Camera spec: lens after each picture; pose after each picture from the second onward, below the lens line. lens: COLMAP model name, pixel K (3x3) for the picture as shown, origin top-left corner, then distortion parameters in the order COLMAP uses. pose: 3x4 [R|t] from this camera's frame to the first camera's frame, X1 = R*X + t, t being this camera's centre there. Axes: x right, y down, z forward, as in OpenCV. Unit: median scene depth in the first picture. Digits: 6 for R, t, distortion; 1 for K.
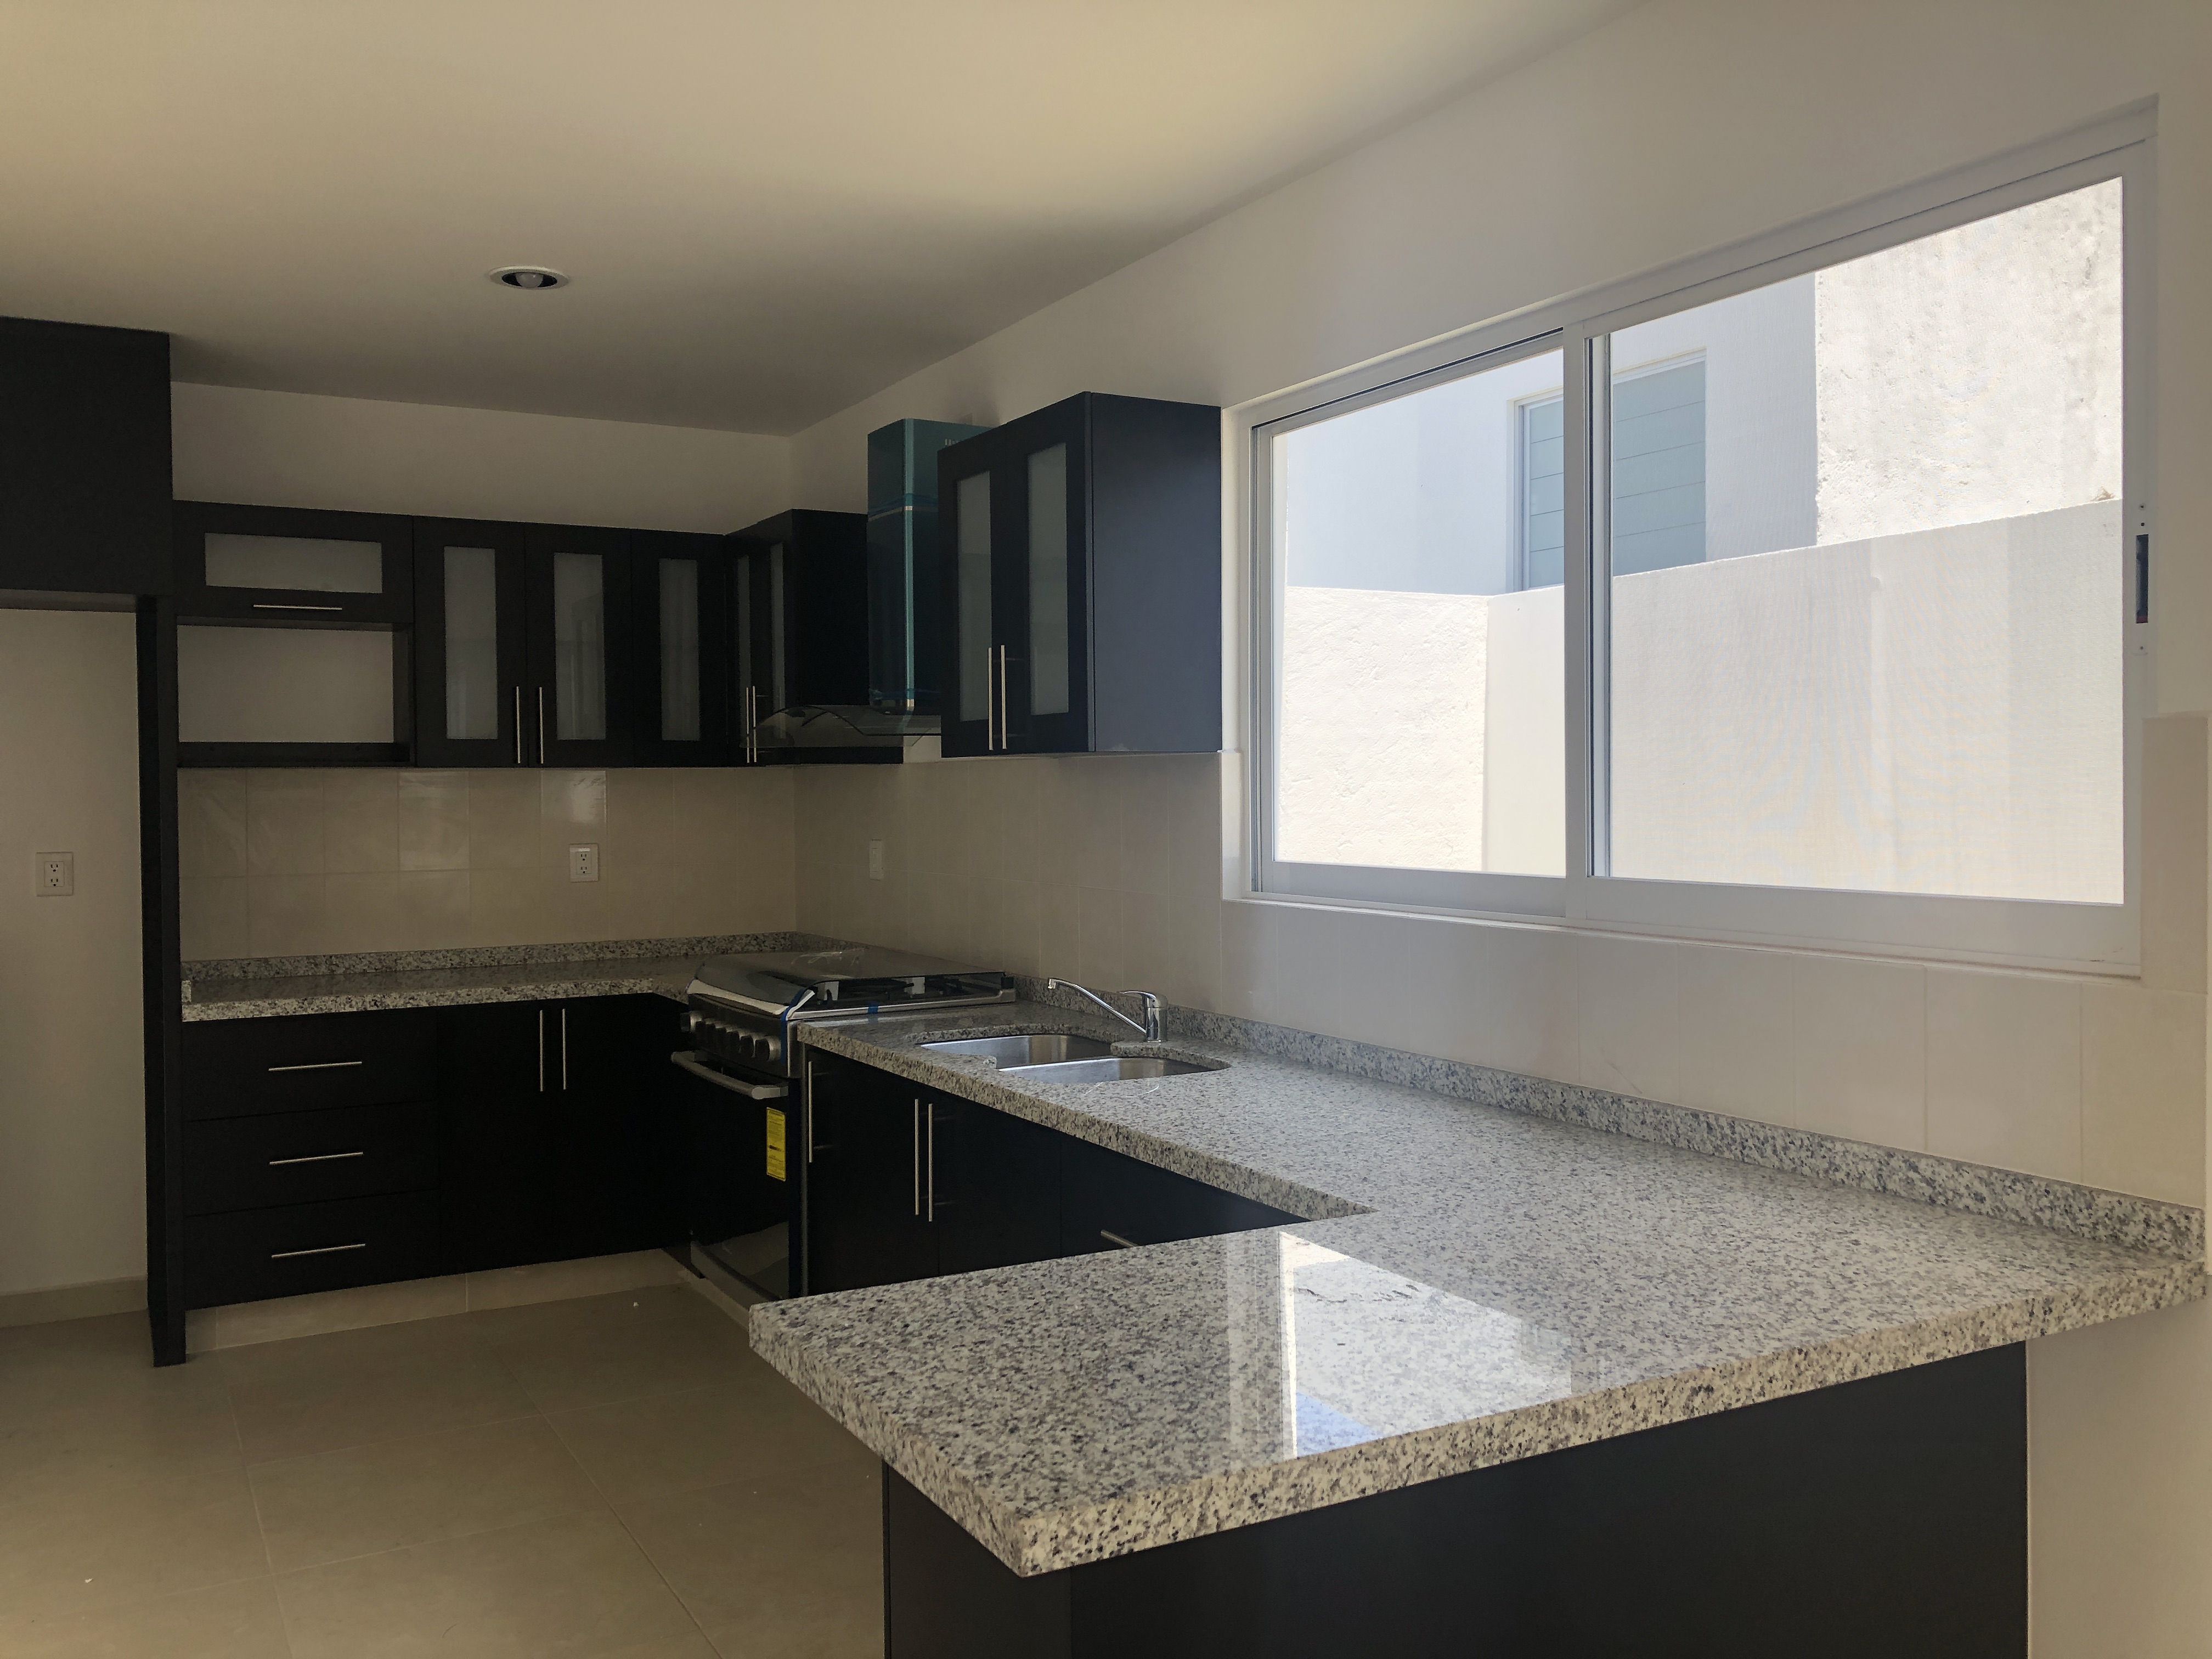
lens RADIAL K [[1824.9, 0, 1106.0], [0, 1824.9, 829.5], [0, 0, 1]] dist [0.012246, -0.002521]
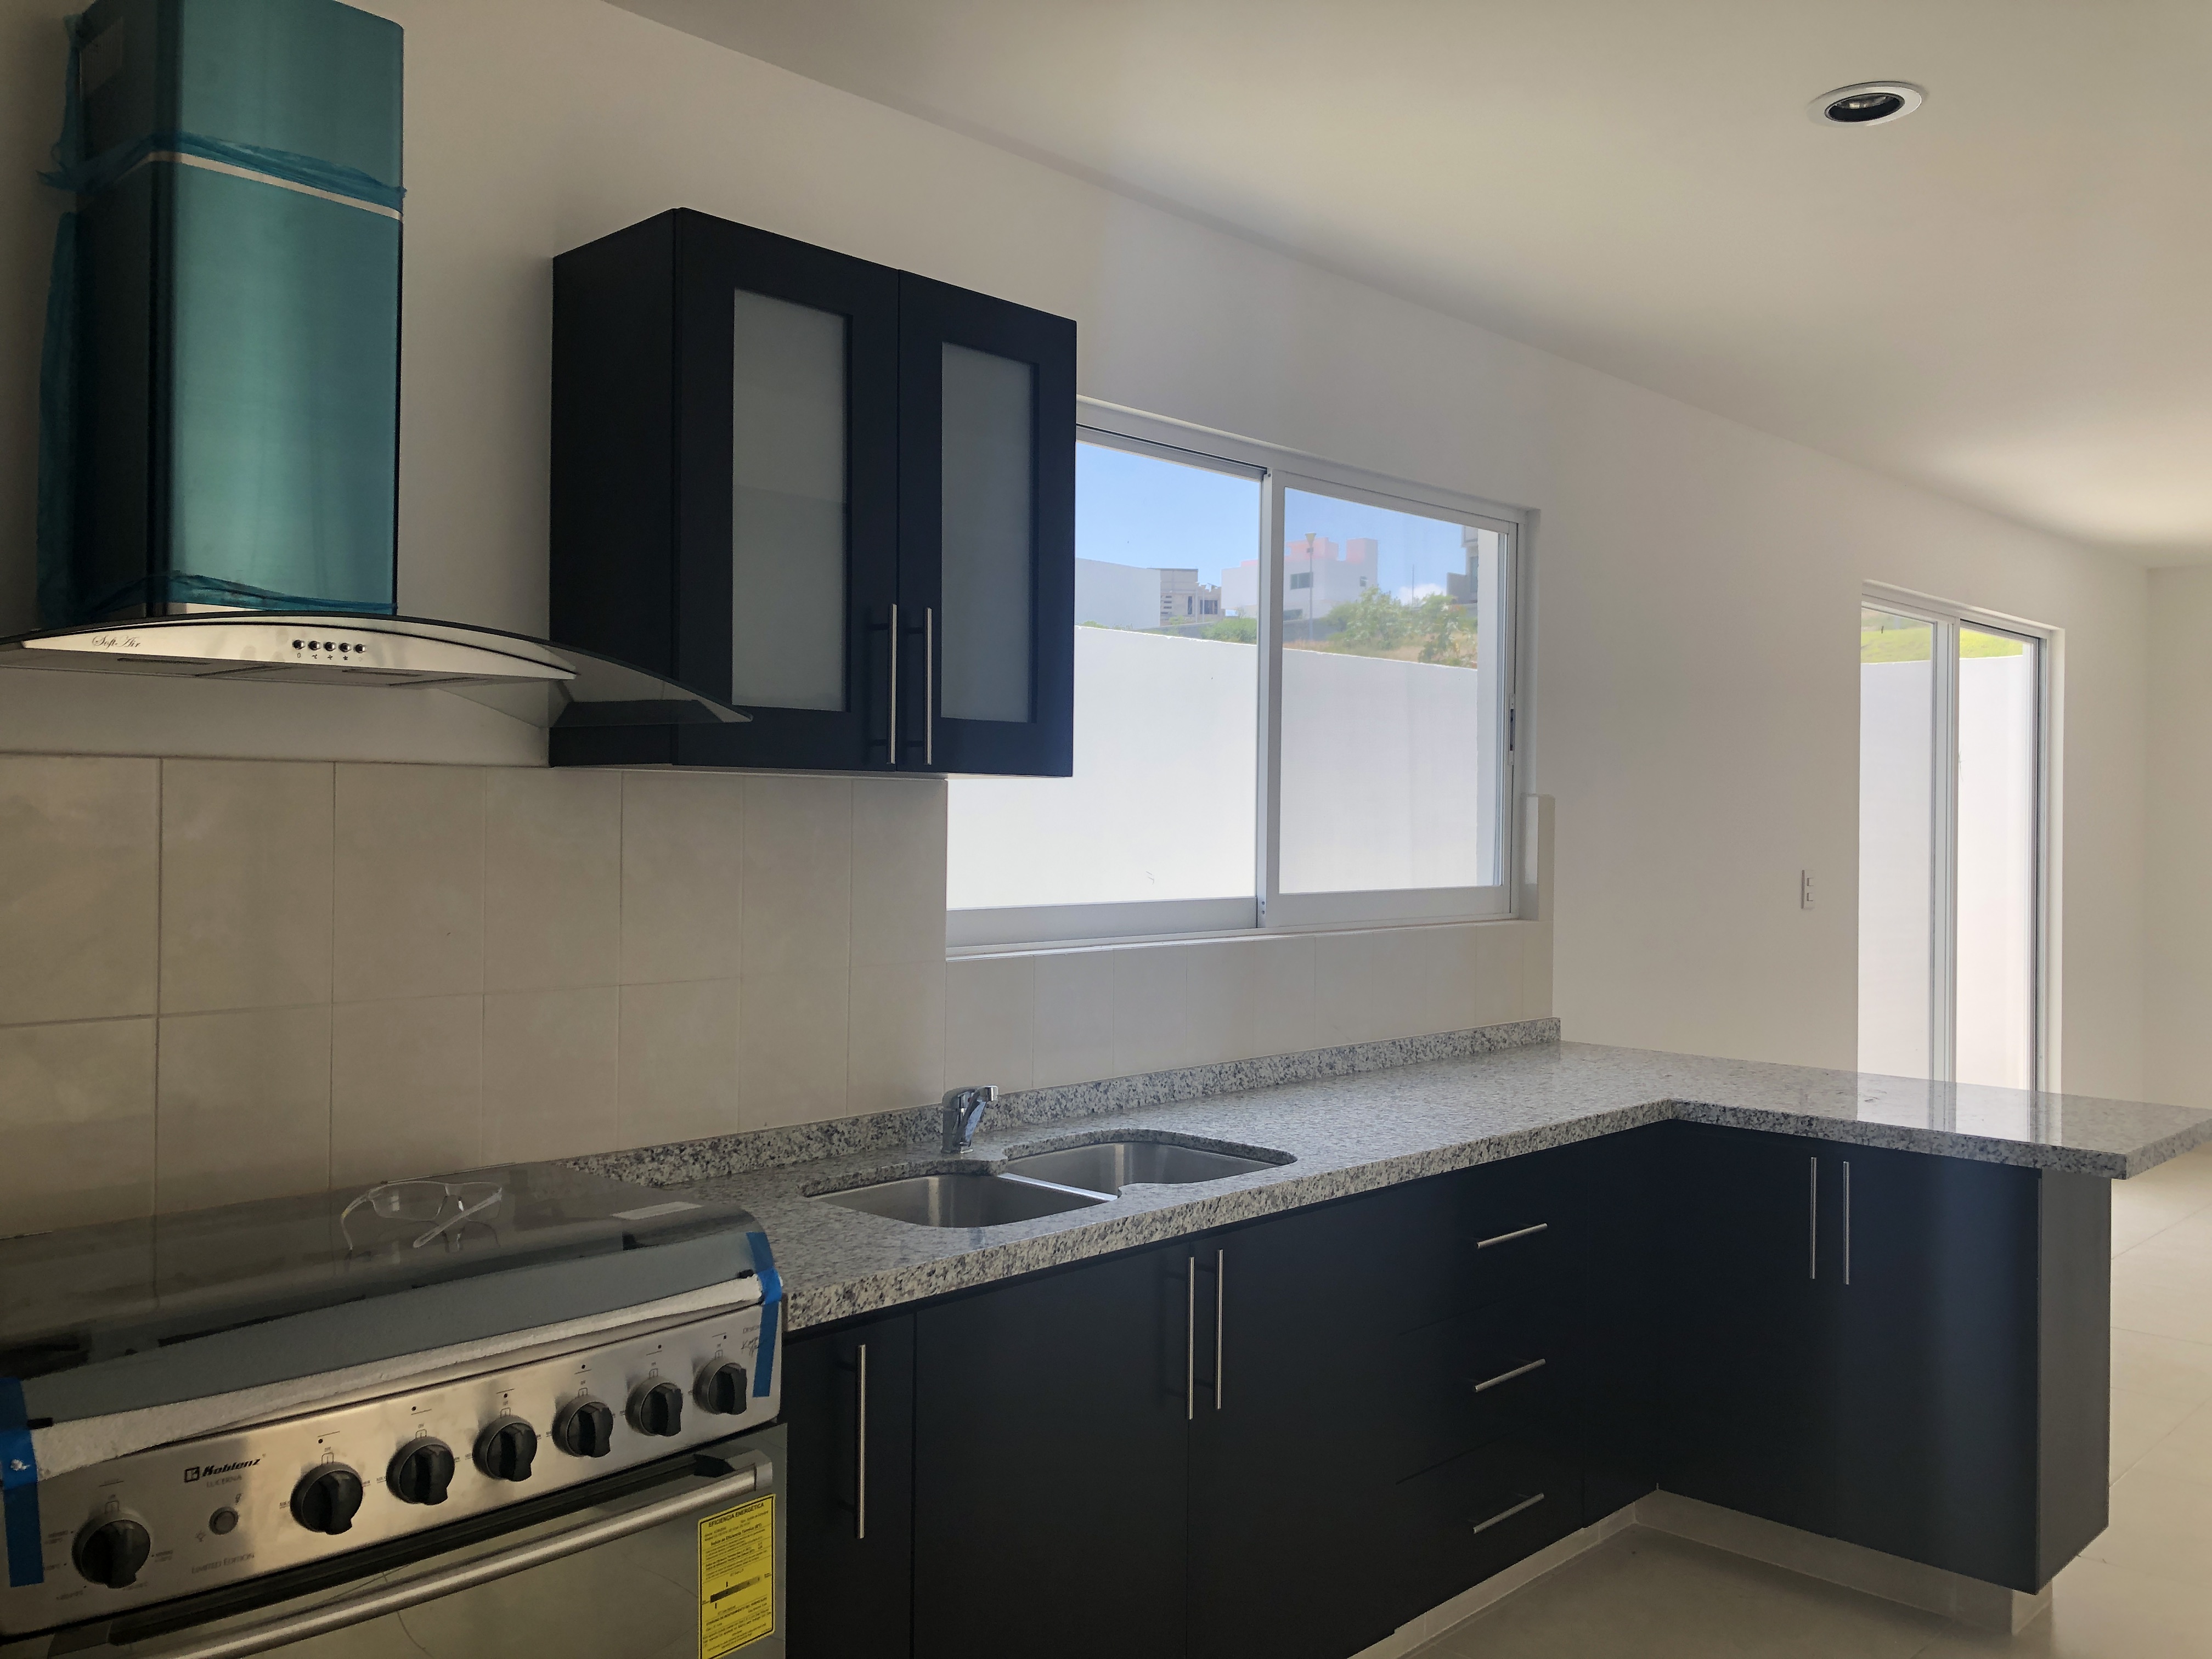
lens RADIAL K [[1824.9, 0, 1106.0], [0, 1824.9, 829.5], [0, 0, 1]] dist [0.012246, -0.002521]
pose [[-0.295173, -0.008294, 0.955408, -0.863184], [0.011171, 0.999864, 0.012132, -0.034451], [-0.955378, 0.014253, -0.295041, 1.368916]]
